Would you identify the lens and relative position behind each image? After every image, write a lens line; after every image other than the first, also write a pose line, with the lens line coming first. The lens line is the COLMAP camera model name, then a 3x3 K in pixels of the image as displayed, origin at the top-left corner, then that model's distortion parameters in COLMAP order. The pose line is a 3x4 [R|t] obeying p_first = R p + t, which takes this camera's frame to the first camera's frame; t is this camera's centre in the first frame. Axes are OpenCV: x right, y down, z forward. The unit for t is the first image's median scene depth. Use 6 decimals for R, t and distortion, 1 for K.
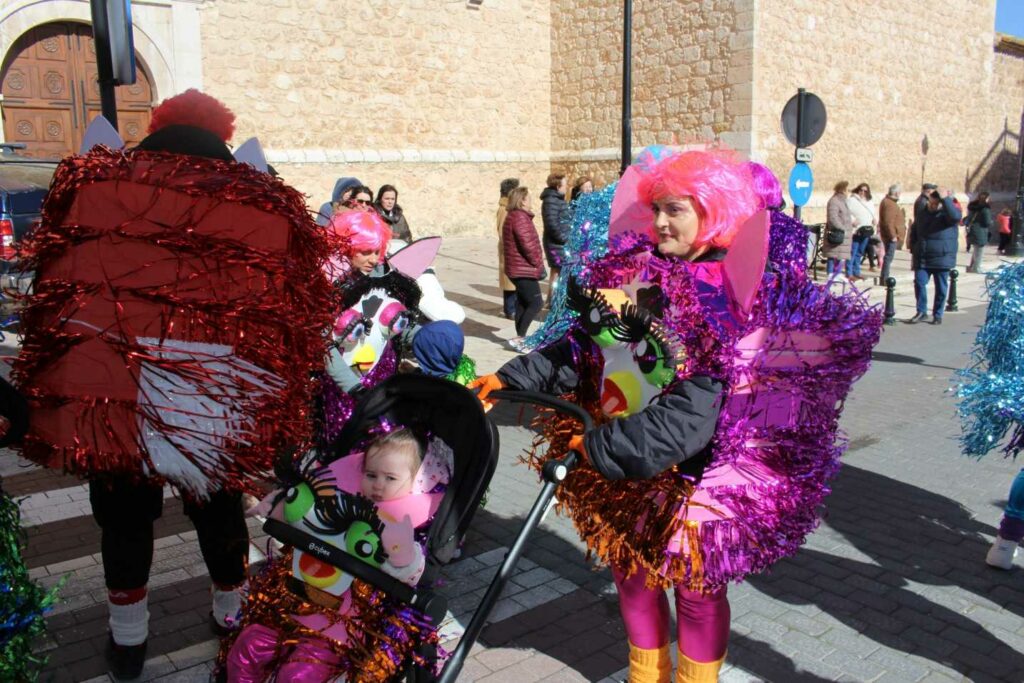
lens RADIAL K [[844.9, 0, 520.1], [0, 844.9, 342.4], [0, 0, 1]] dist [-0.158521, 0.128600]
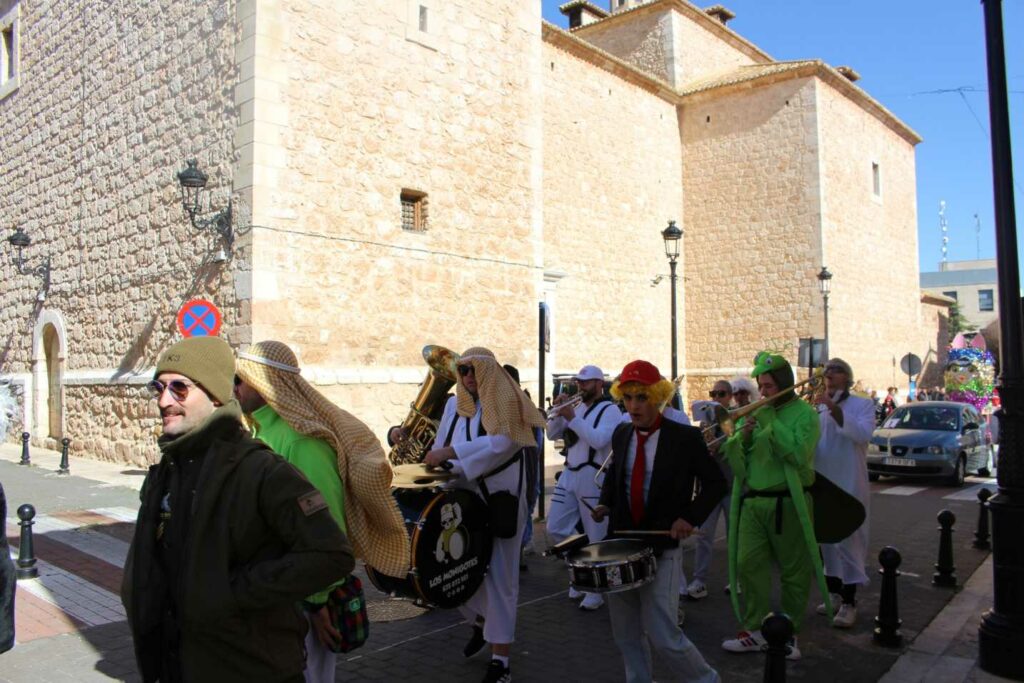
lens RADIAL K [[842.0, 0, 519.4], [0, 842.0, 346.5], [0, 0, 1]] dist [-0.160021, 0.132016]
pose [[0.991228, 0.003155, 0.132122, -0.578016], [0.026918, 0.973939, -0.225206, 0.099888], [-0.129390, 0.226787, 0.965311, -0.621488]]
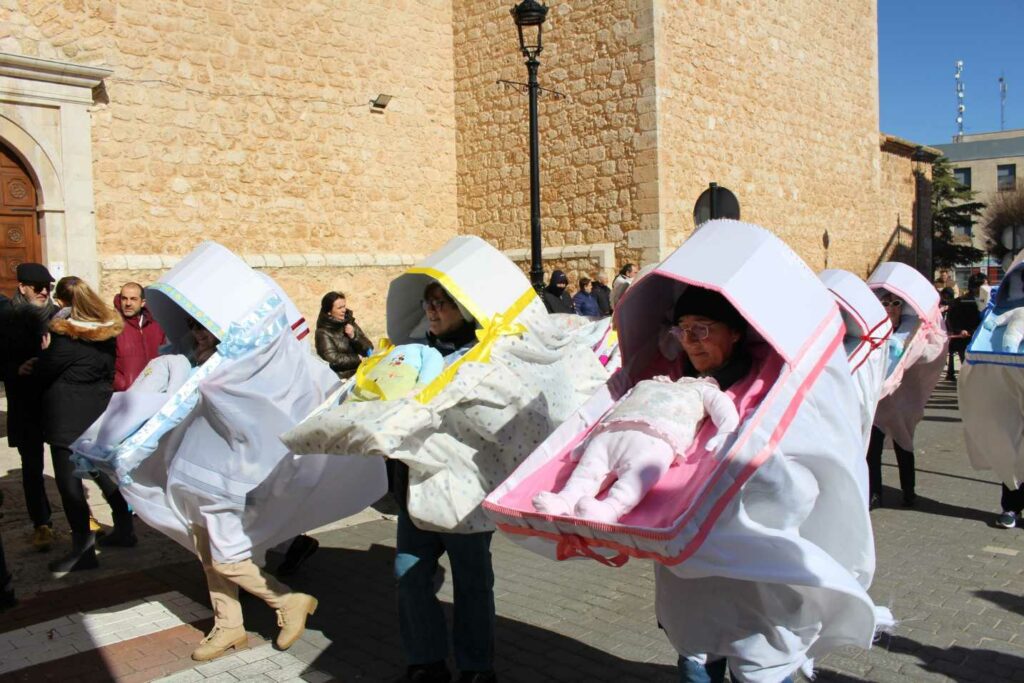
lens RADIAL K [[844.1, 0, 516.8], [0, 844.1, 344.8], [0, 0, 1]] dist [-0.159563, 0.134340]
pose [[0.994515, -0.025405, 0.101463, 0.001725], [0.037128, 0.992627, -0.115382, -0.005222], [-0.097784, 0.118516, 0.988126, 0.030339]]
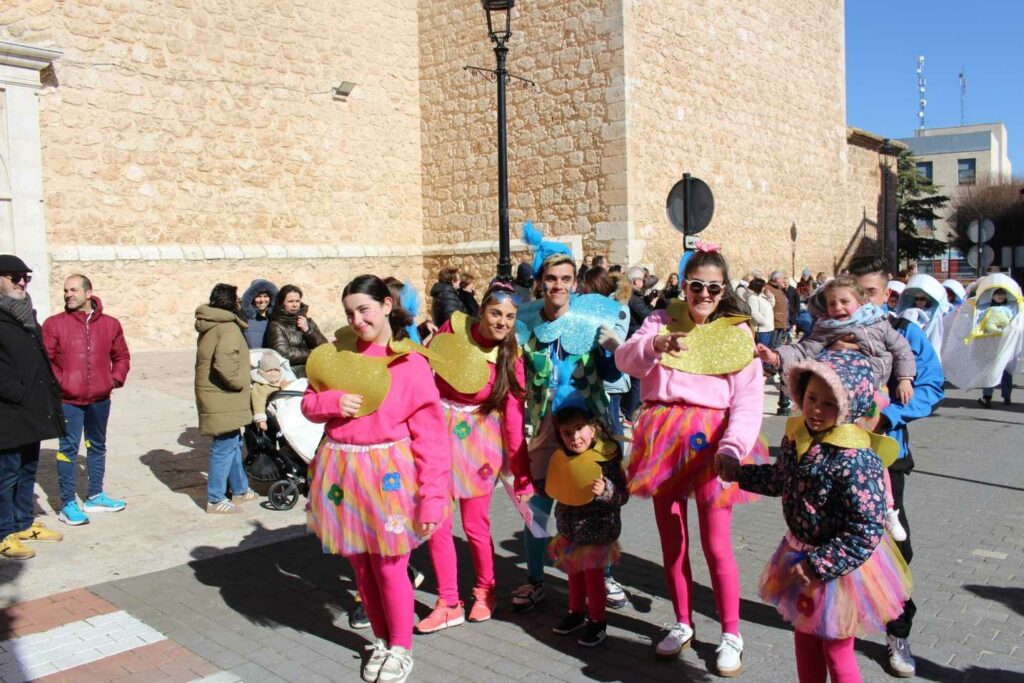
lens RADIAL K [[846.7, 0, 516.8], [0, 846.7, 341.7], [0, 0, 1]] dist [-0.151830, 0.127999]
pose [[0.989266, -0.026695, 0.143667, 0.000612], [0.042493, 0.993237, -0.108048, -0.008596], [-0.139811, 0.112993, 0.983710, 0.044308]]
